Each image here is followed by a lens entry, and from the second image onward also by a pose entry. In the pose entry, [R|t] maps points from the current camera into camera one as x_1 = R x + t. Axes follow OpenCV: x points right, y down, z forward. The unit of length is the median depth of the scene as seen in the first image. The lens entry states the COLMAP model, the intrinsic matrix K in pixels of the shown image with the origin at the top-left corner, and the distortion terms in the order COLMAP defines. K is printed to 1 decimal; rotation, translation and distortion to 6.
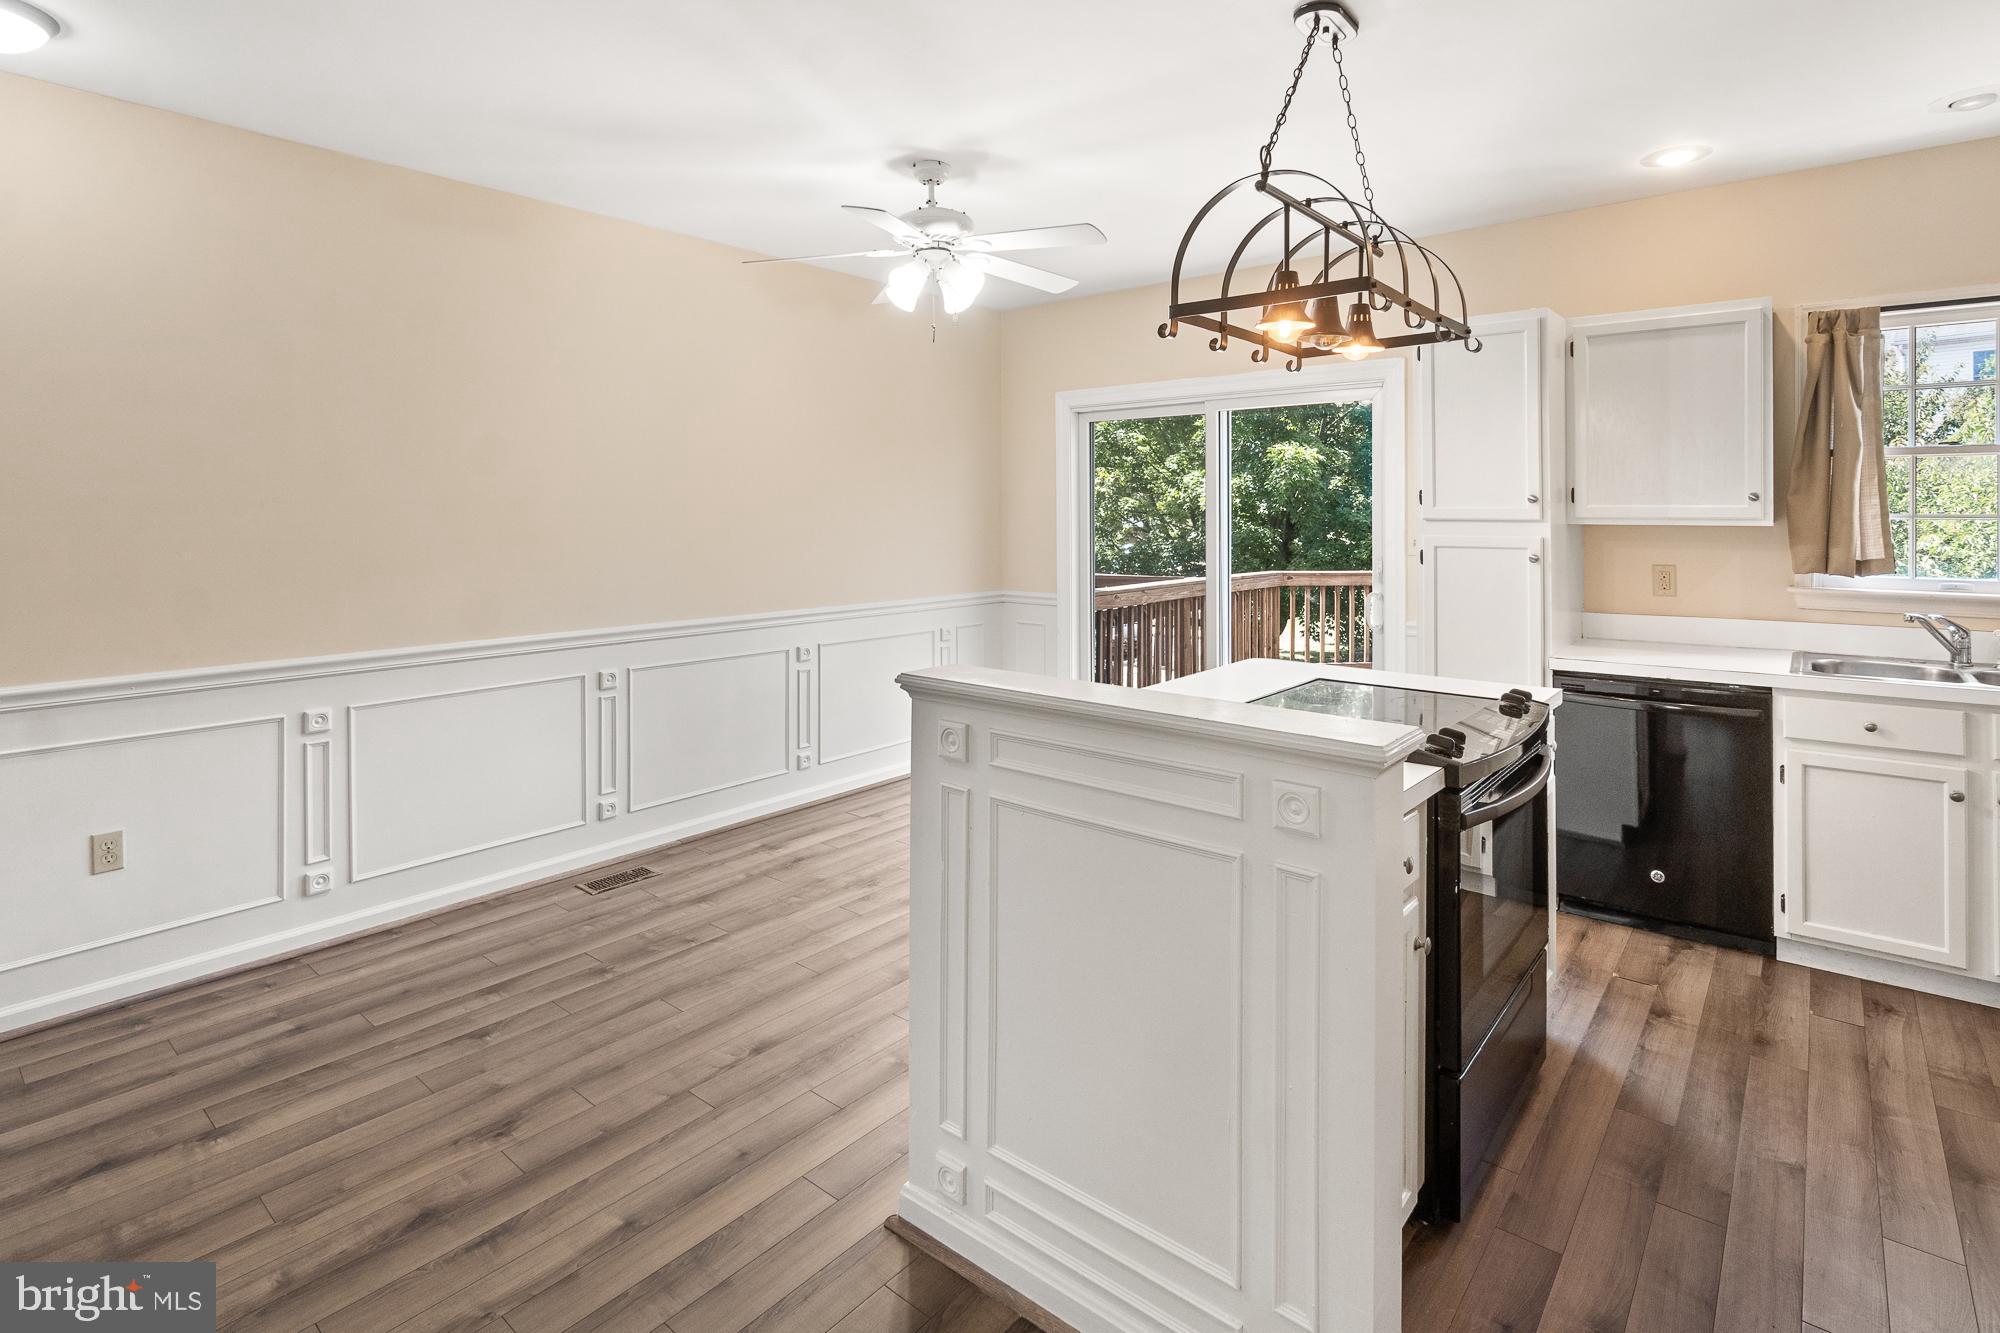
lens RADIAL K [[956.9, 0, 999.4], [0, 956.9, 517.1], [0, 0, 1]] dist [-0.014051, 0.004386]
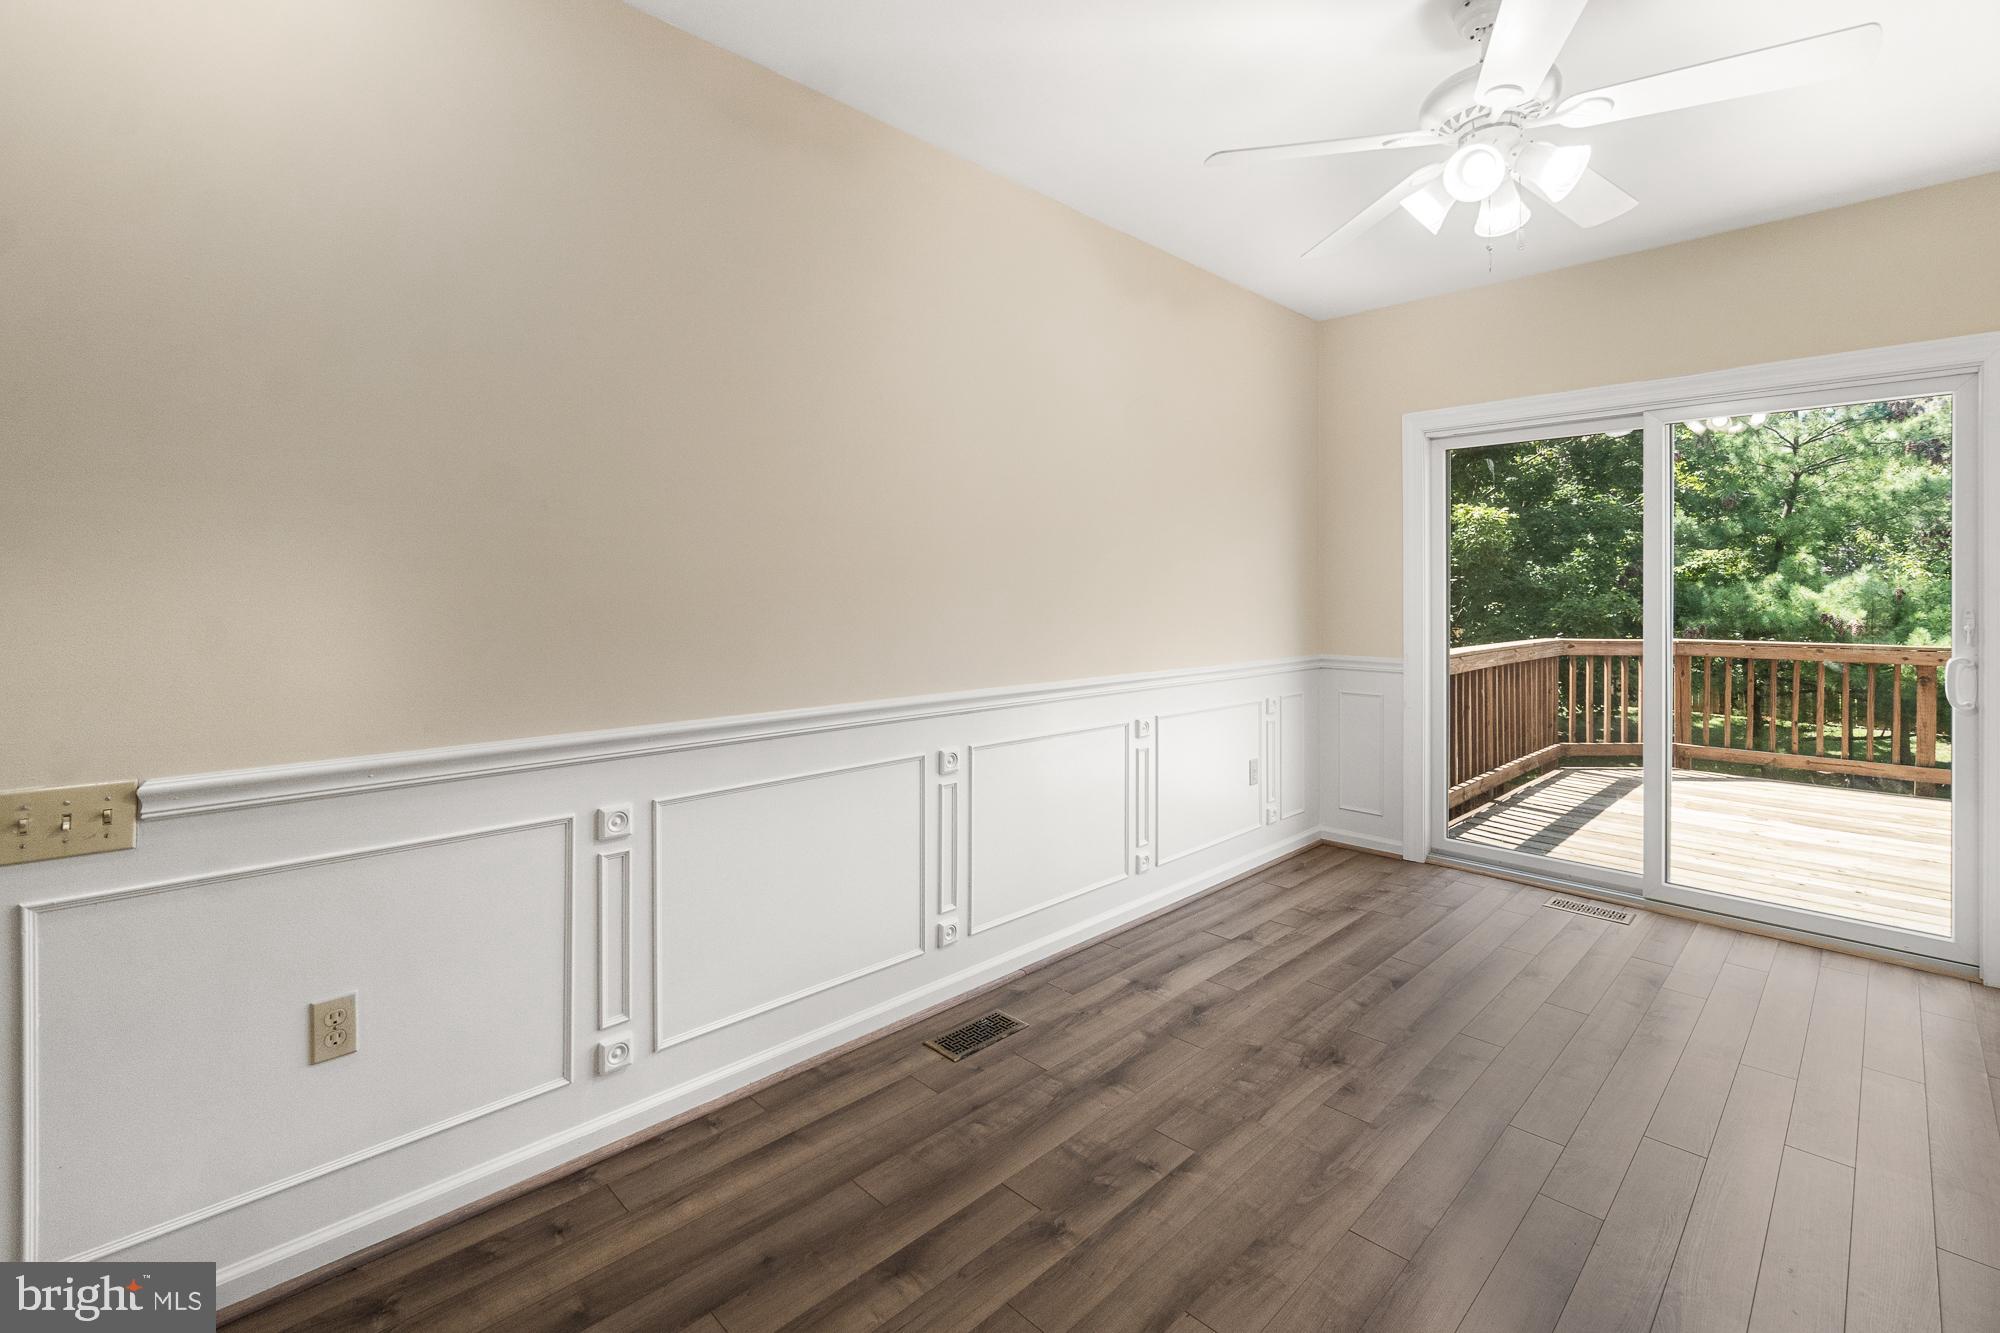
lens RADIAL K [[890.5, 0, 1008.4], [0, 890.5, 599.5], [0, 0, 1]] dist [-0.008525, 0.001835]
pose [[0.995516, 0.008935, -0.094171, -0.378524], [-0.007962, 0.999911, 0.010701, 0.045532], [0.094258, -0.009903, 0.995499, 0.393202]]
